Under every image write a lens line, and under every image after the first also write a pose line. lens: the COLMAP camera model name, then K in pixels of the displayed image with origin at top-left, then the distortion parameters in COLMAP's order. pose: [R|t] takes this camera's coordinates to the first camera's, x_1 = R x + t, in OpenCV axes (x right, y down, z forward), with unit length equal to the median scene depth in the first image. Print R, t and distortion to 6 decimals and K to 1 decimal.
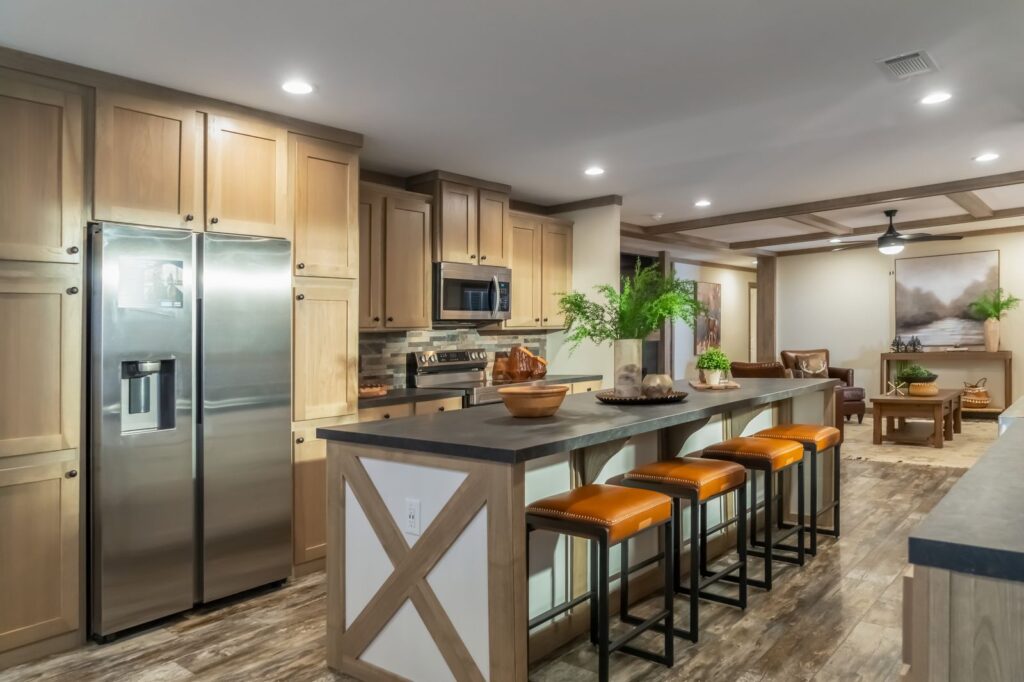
lens RADIAL K [[682.7, 0, 497.3], [0, 682.7, 382.0], [0, 0, 1]] dist [-0.027024, 0.011258]
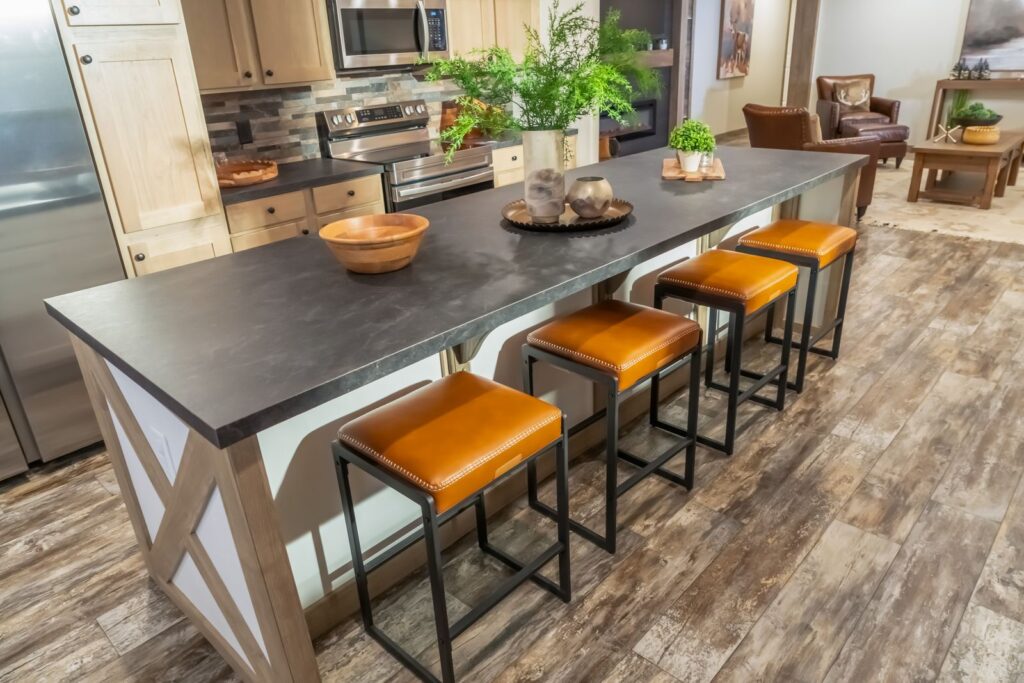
lens RADIAL K [[682.7, 0, 507.9], [0, 682.7, 338.7], [0, 0, 1]] dist [-0.027024, 0.011258]
pose [[0.999661, -0.008491, -0.024616, 0.142498], [0.016306, 0.941162, 0.337562, -0.078423], [0.020302, -0.337849, 0.940981, 0.257919]]
